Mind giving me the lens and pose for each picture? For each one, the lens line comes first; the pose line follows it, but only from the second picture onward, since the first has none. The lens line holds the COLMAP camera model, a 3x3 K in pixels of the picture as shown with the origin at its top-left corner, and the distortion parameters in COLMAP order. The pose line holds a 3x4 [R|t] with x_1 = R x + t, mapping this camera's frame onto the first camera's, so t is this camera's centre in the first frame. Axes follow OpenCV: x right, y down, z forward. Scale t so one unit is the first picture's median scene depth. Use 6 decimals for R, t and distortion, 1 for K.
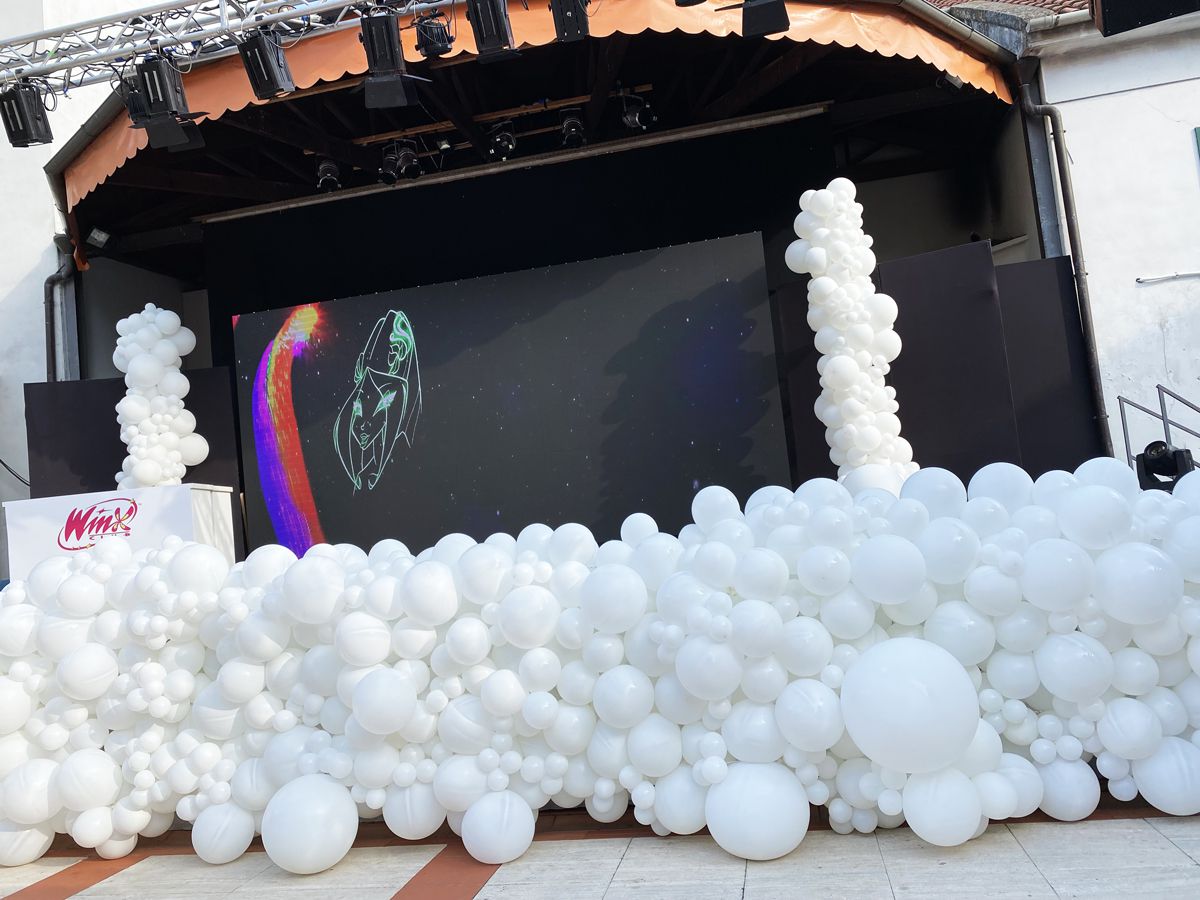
lens RADIAL K [[901.7, 0, 598.3], [0, 901.7, 447.2], [0, 0, 1]] dist [0.021592, -0.011220]
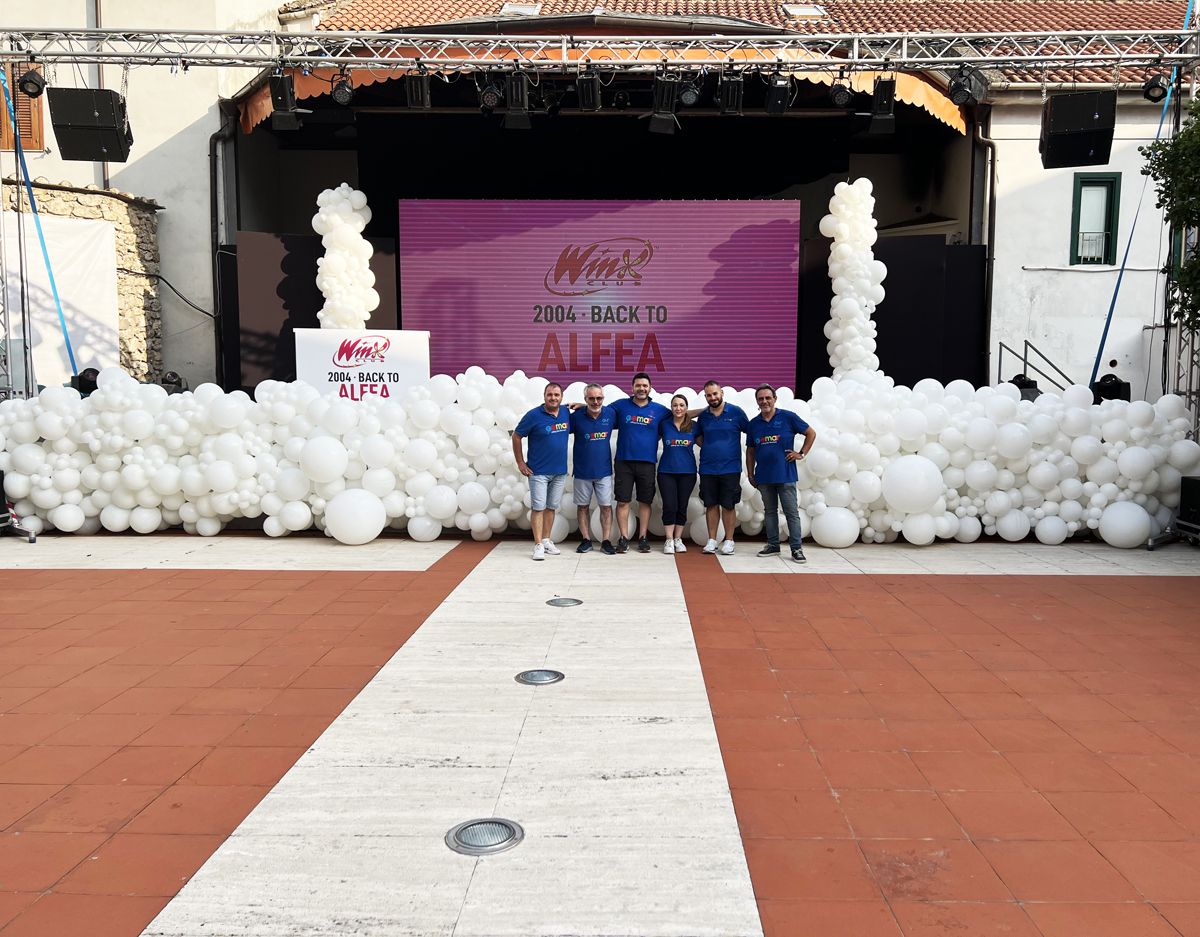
lens RADIAL K [[968.7, 0, 599.7], [0, 968.7, 471.3], [0, 0, 1]] dist [0.030426, -0.015761]
pose [[0.976399, 0.089500, 0.196559, -0.468096], [-0.120356, 0.981163, 0.151109, -0.008268], [-0.179332, -0.171199, 0.968778, -0.622772]]
